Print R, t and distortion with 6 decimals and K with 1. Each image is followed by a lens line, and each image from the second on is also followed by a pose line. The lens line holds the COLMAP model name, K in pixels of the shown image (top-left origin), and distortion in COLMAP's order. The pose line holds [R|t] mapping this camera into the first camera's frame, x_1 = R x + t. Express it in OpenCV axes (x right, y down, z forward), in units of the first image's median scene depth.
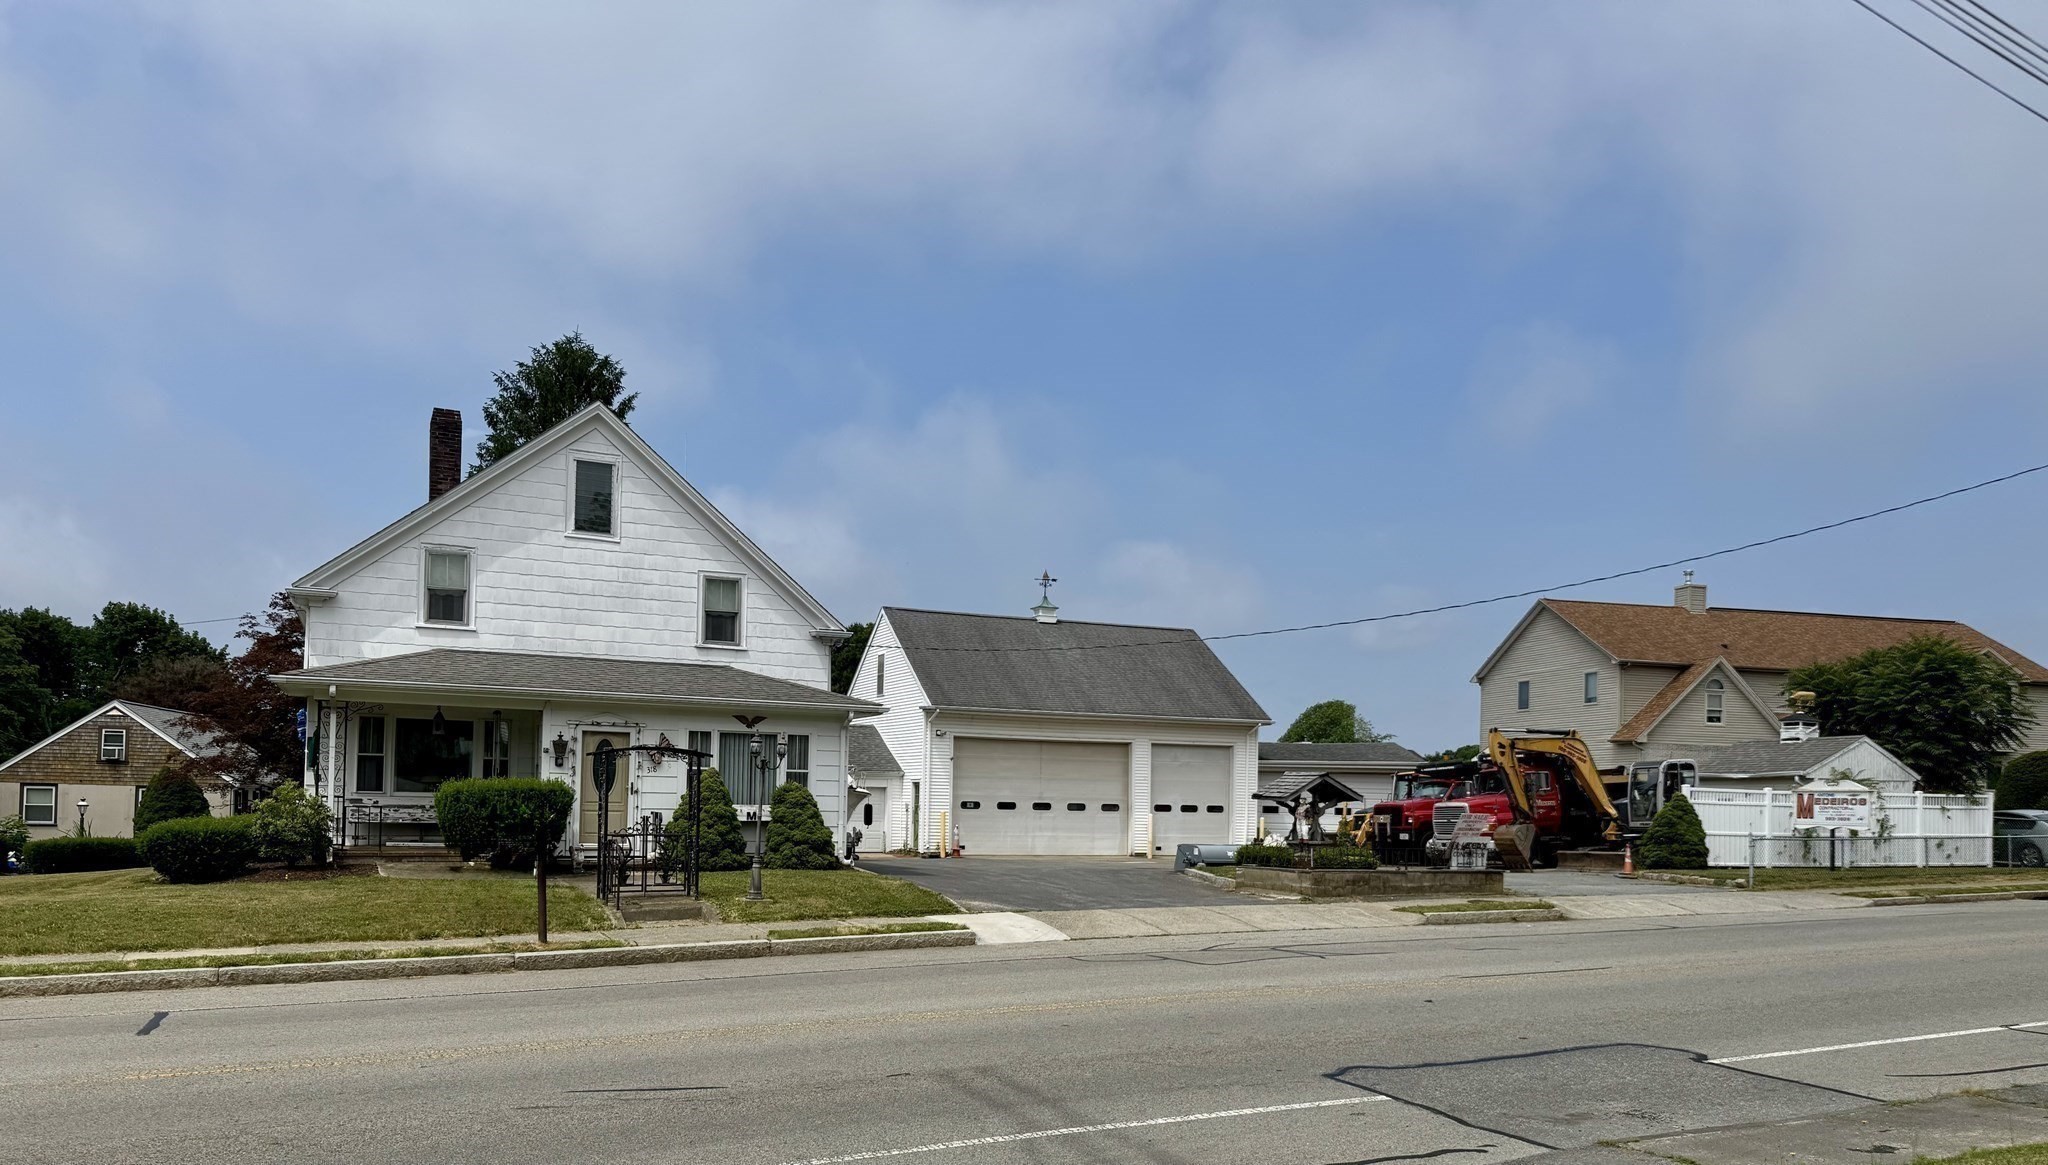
lens RADIAL K [[1411.8, 0, 1030.6], [0, 1411.8, 774.2], [0, 0, 1]] dist [0.155180, -0.284746]
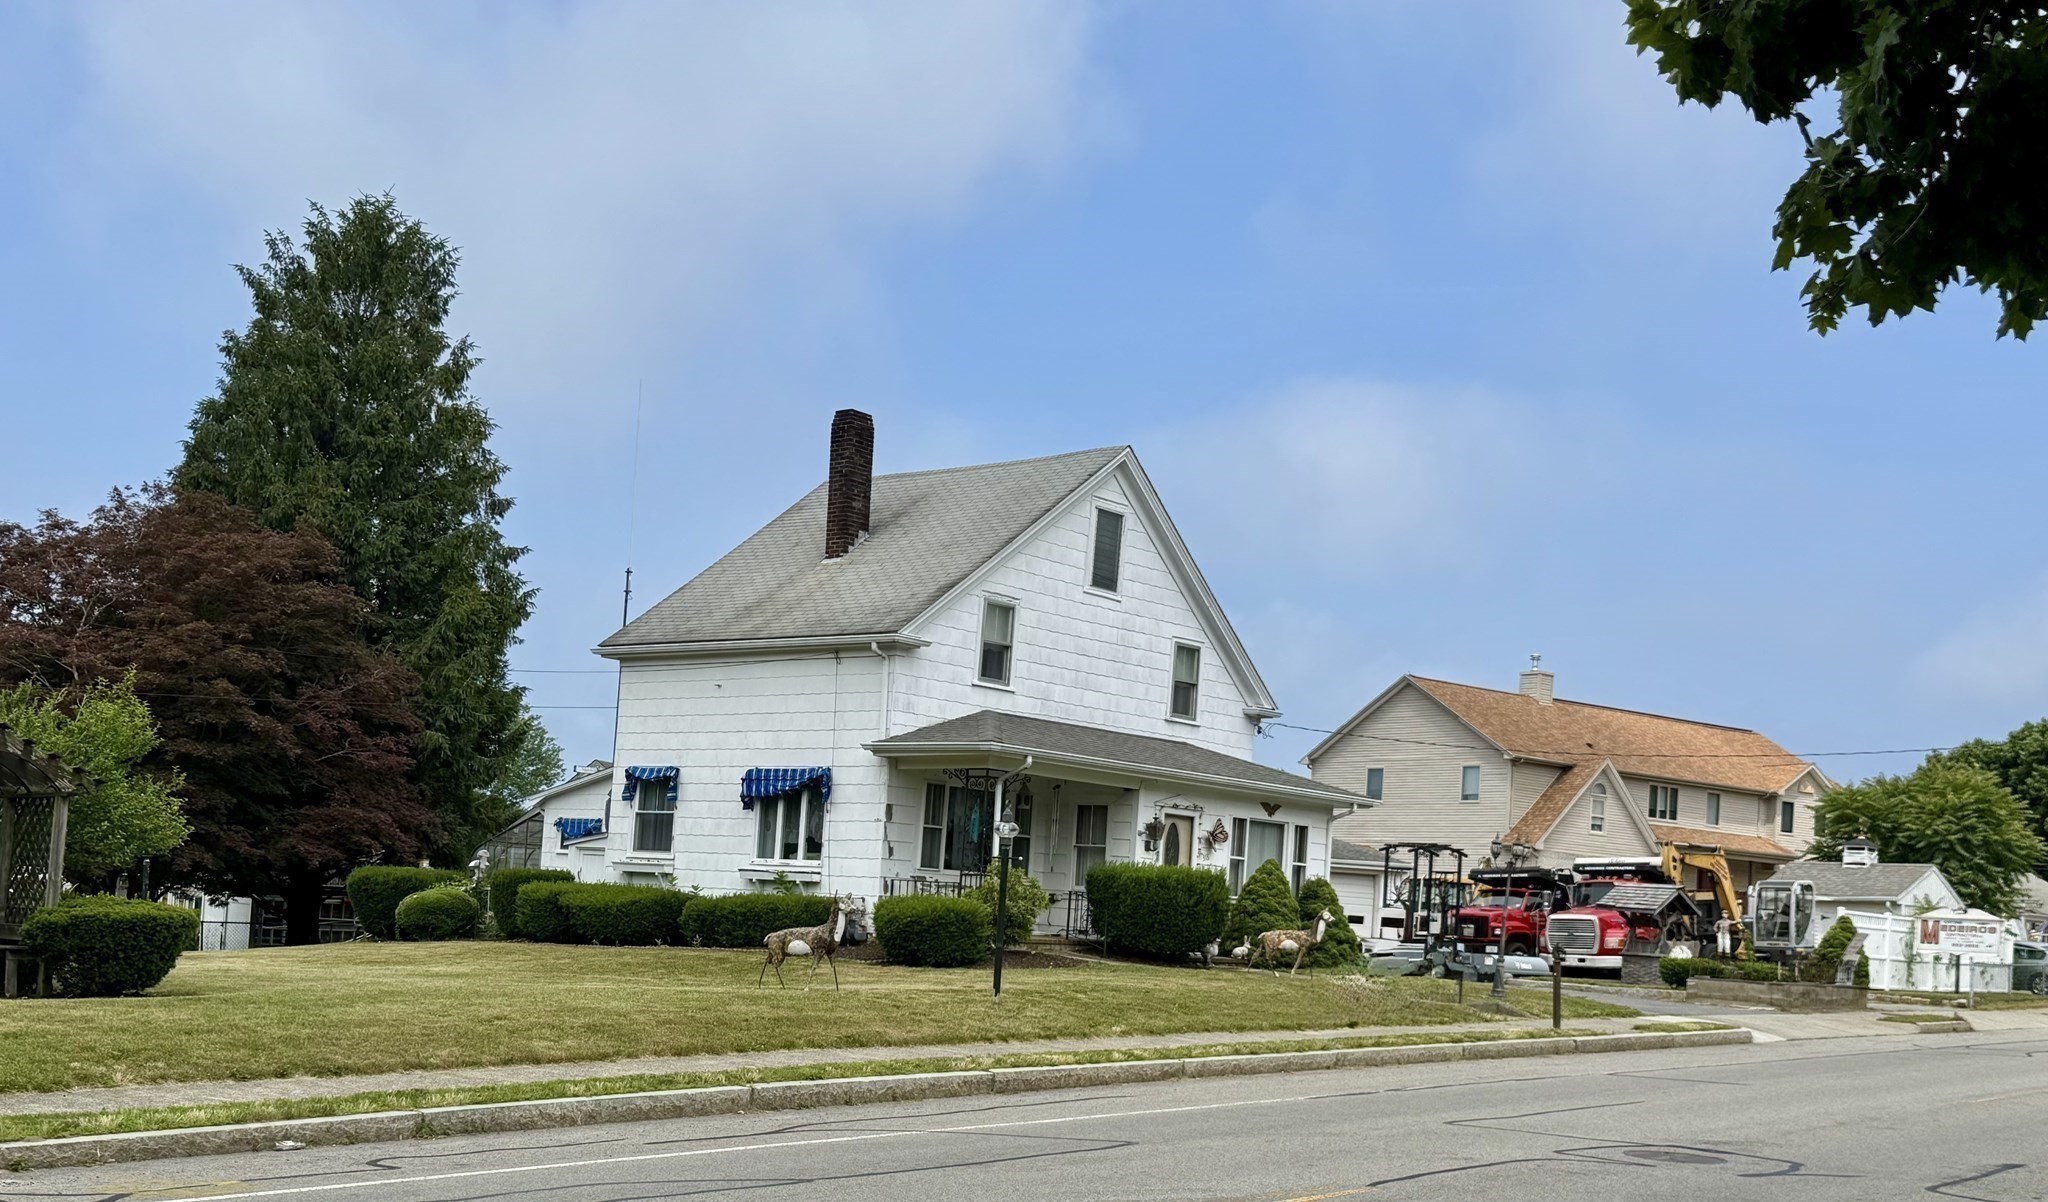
lens RADIAL K [[2171.8, 0, 1119.1], [0, 2171.8, 811.1], [0, 0, 1]] dist [0.107643, -0.018214]
pose [[0.898017, 0.054220, 0.436607, -0.669056], [-0.047007, 0.998521, -0.027318, 0.005584], [-0.437442, 0.004008, 0.899238, -0.174471]]
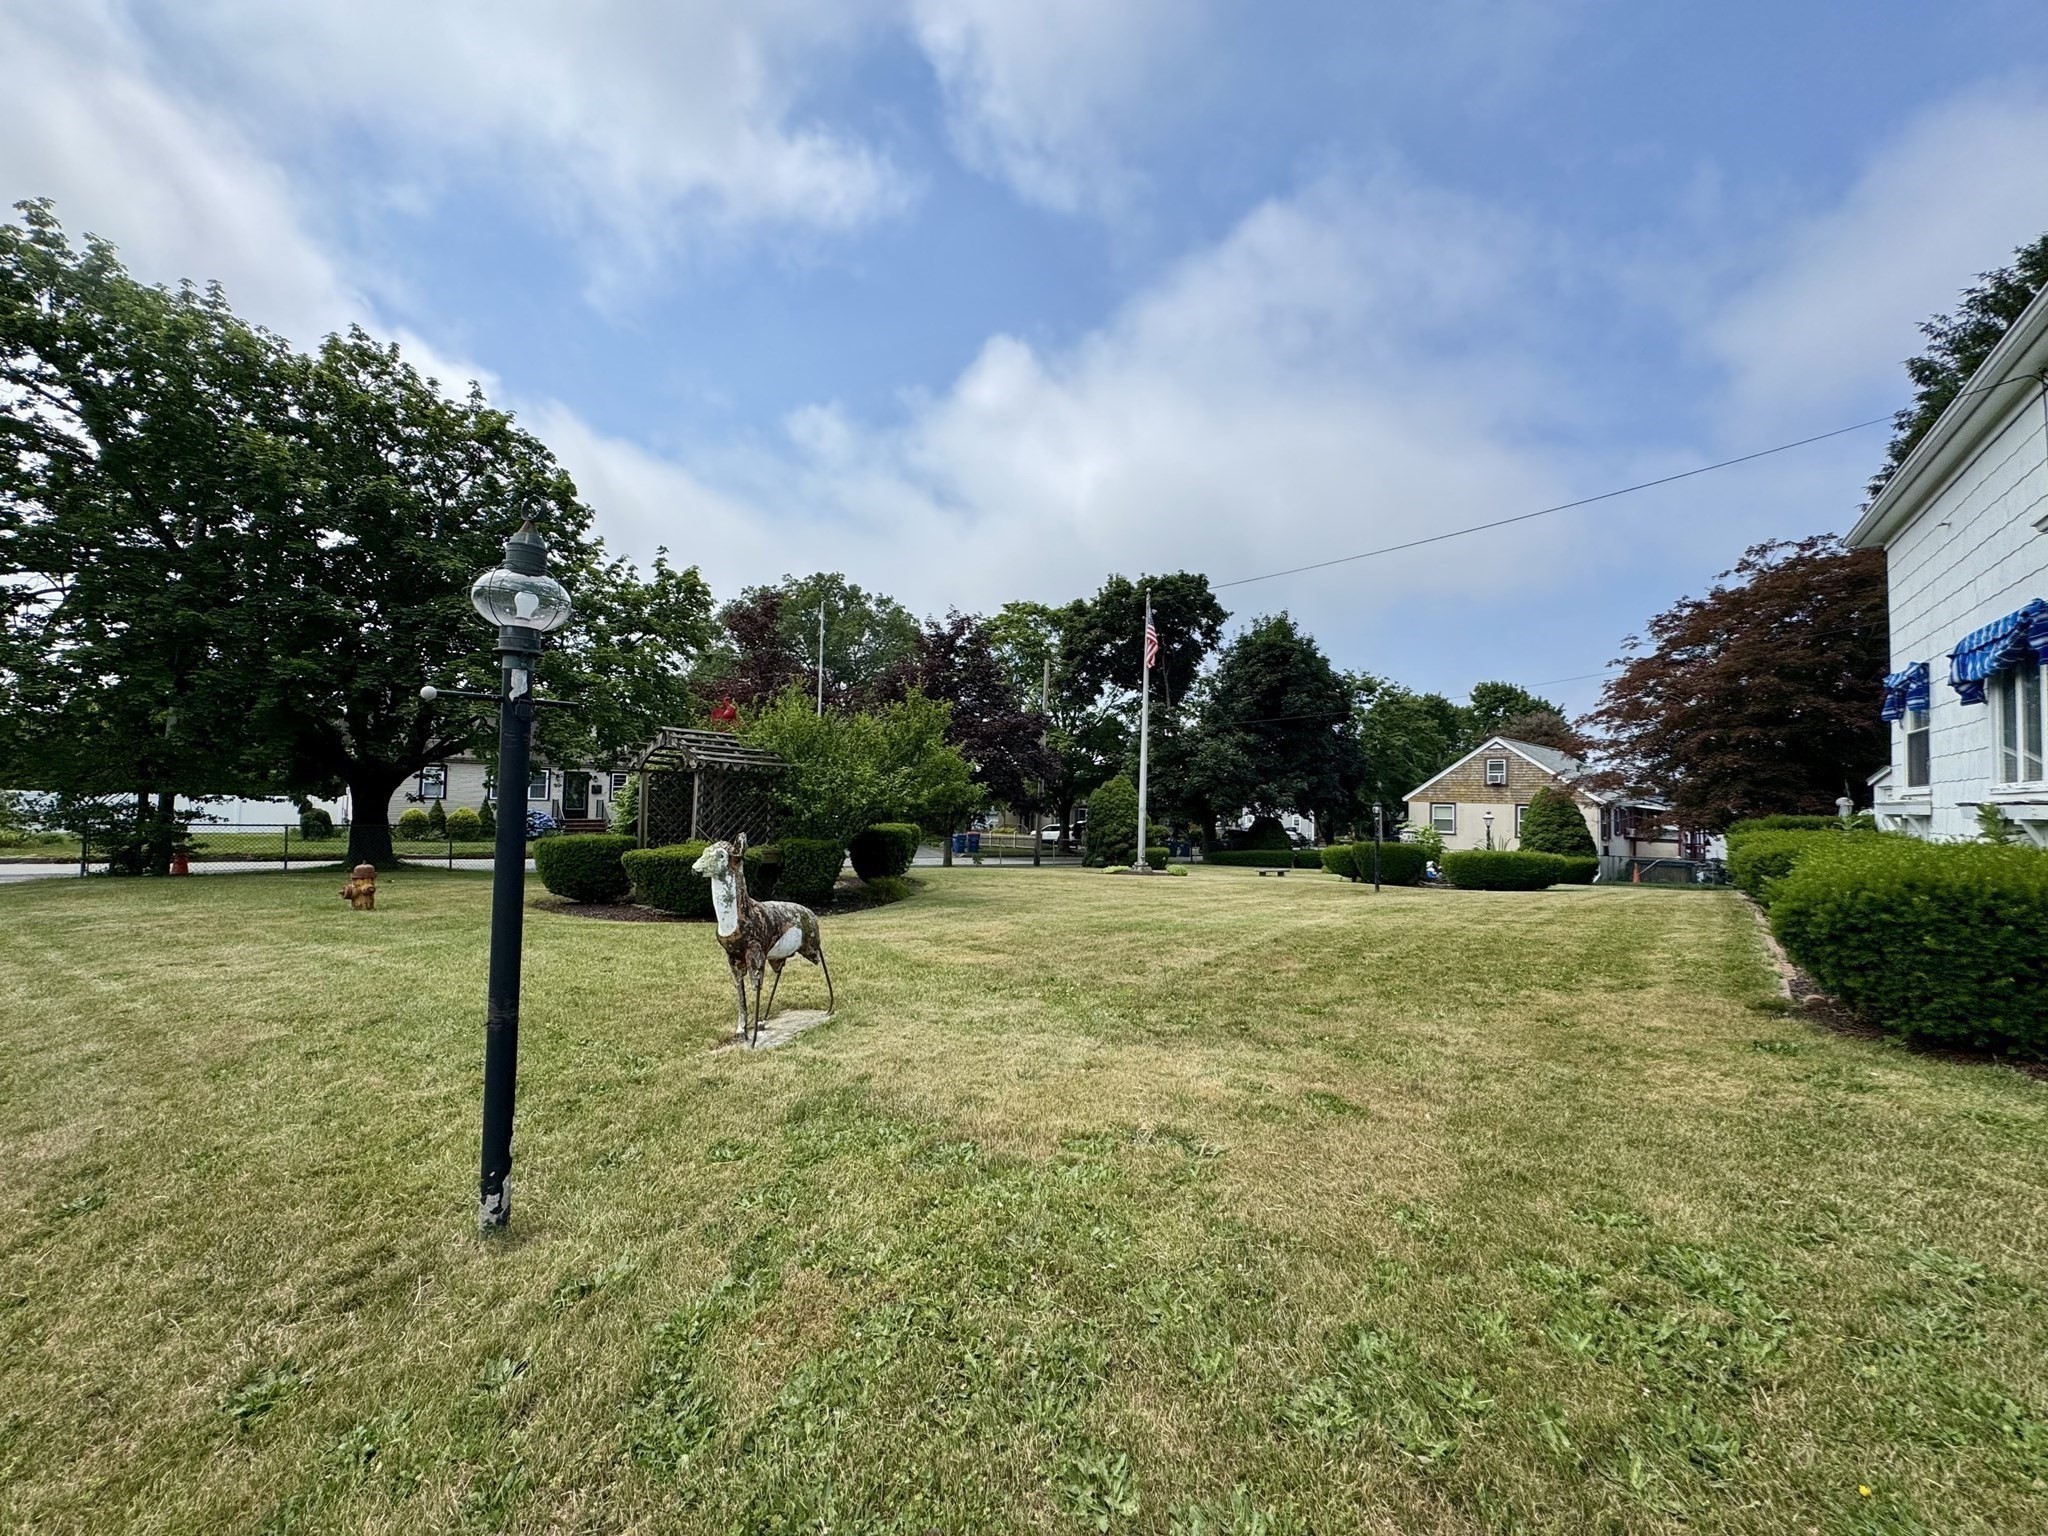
lens RADIAL K [[814.8, 0, 1024.0], [0, 814.8, 768.0], [0, 0, 1]] dist [-0.006514, 0.003319]
pose [[0.481179, -0.044402, -0.875497, -0.322956], [0.004970, 0.998839, -0.047926, 0.012643], [0.876608, 0.018710, 0.480841, 0.447445]]
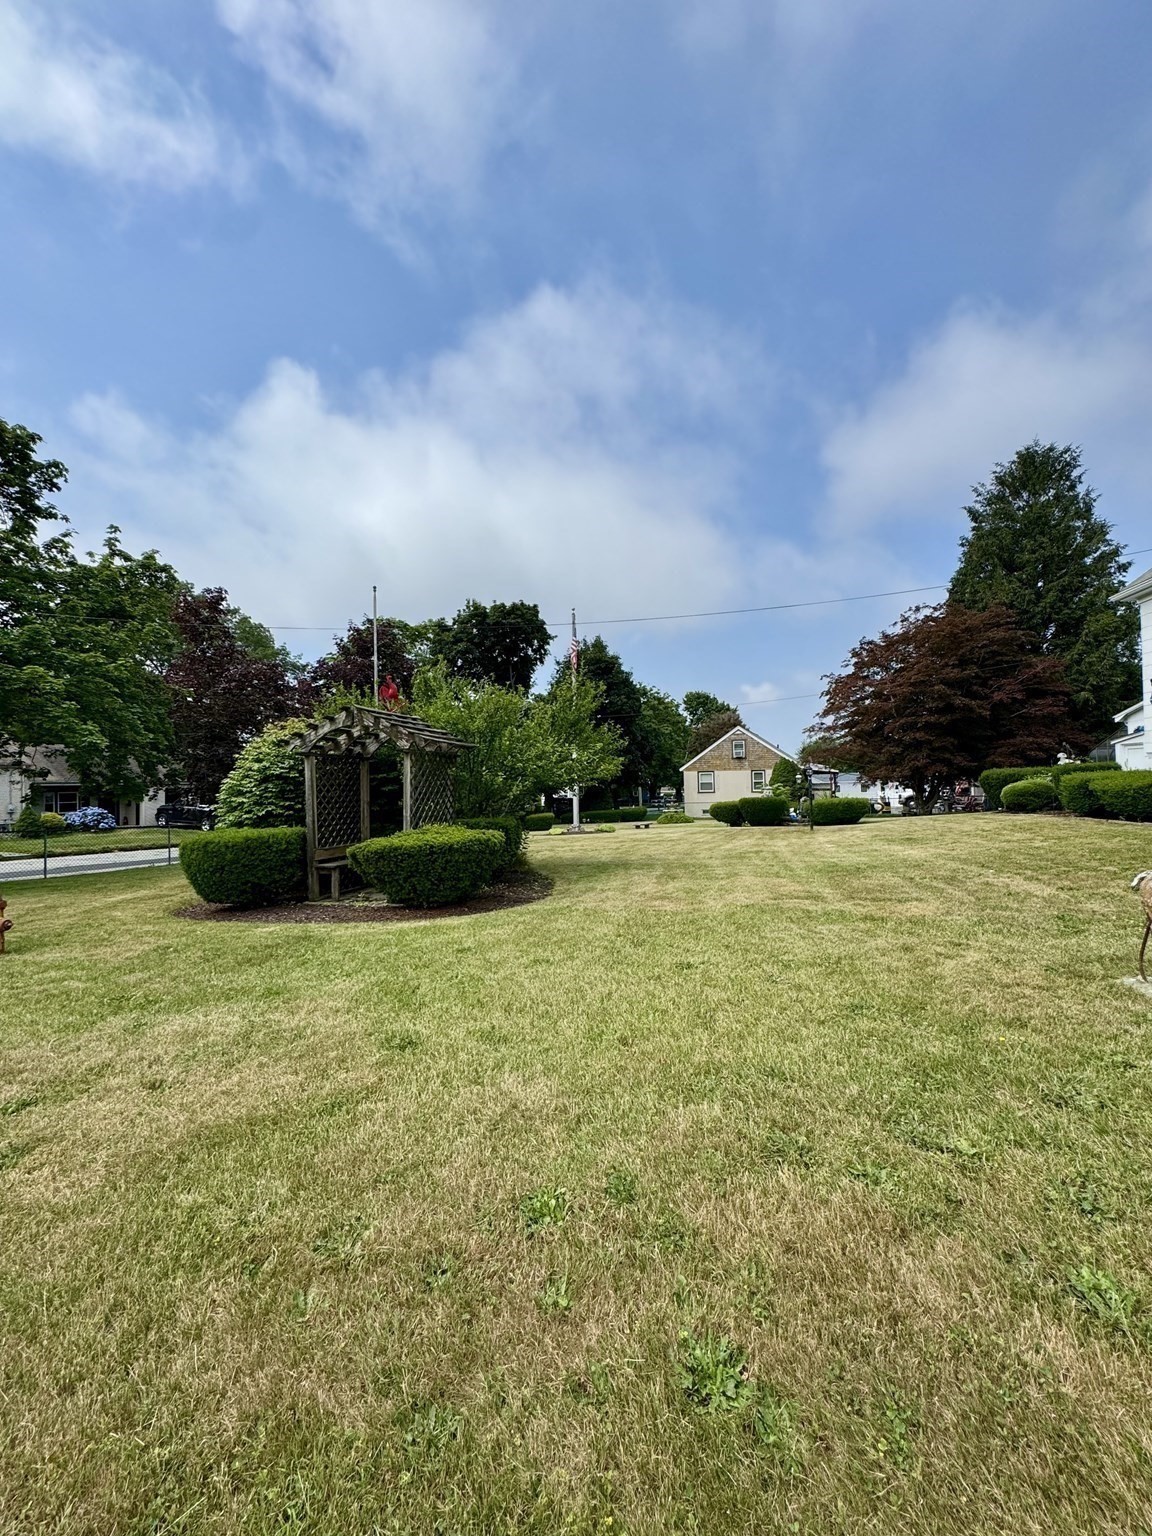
lens RADIAL K [[611.1, 0, 576.0], [0, 611.1, 768.0], [0, 0, 1]] dist [-0.006514, 0.003319]
pose [[0.788801, -0.050259, -0.612590, -0.480142], [0.050259, 0.998588, -0.017212, 0.010836], [0.612590, -0.017211, 0.790213, 0.349626]]
